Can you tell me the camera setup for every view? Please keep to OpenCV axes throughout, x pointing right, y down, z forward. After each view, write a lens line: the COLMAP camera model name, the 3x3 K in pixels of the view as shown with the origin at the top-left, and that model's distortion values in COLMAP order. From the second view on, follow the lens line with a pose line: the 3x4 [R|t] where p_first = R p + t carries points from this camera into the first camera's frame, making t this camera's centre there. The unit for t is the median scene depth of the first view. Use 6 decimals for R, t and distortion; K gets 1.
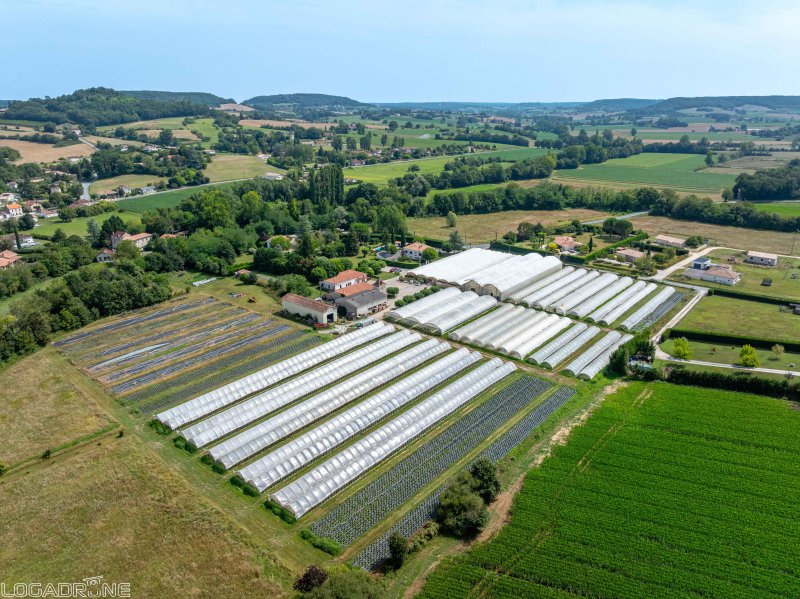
lens RADIAL K [[549.1, 0, 400.0], [0, 549.1, 299.5], [0, 0, 1]] dist [-0.035616, 0.003316]
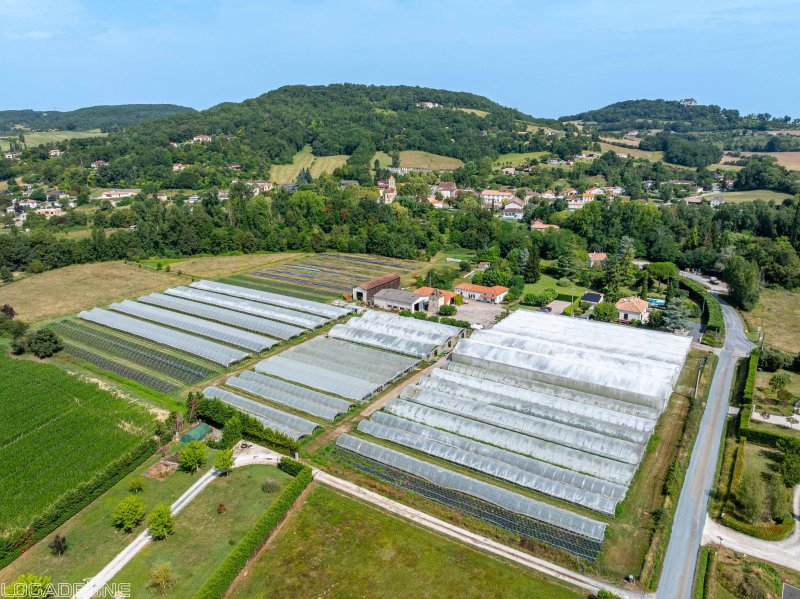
lens RADIAL K [[557.1, 0, 400.0], [0, 557.1, 299.5], [0, 0, 1]] dist [-0.035846, 0.004422]
pose [[0.125991, 0.298453, -0.946072, 0.827353], [-0.312978, 0.916924, 0.247578, -0.229712], [0.941367, 0.264907, 0.208933, 0.770317]]
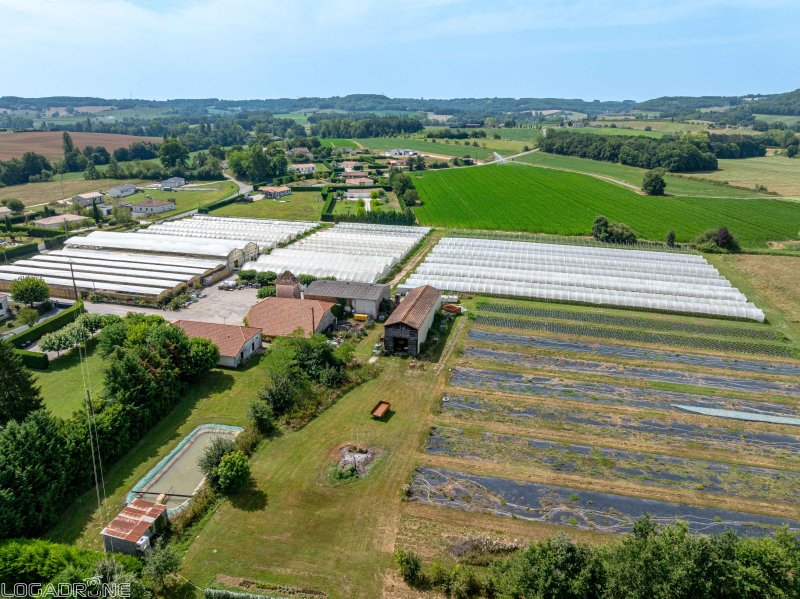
lens RADIAL K [[557.1, 0, 400.0], [0, 557.1, 299.5], [0, 0, 1]] dist [-0.035846, 0.004422]
pose [[-0.438847, -0.279430, 0.854009, -0.583987], [0.294255, 0.853322, 0.430413, -0.224933], [-0.849015, 0.440182, -0.292254, 1.081862]]
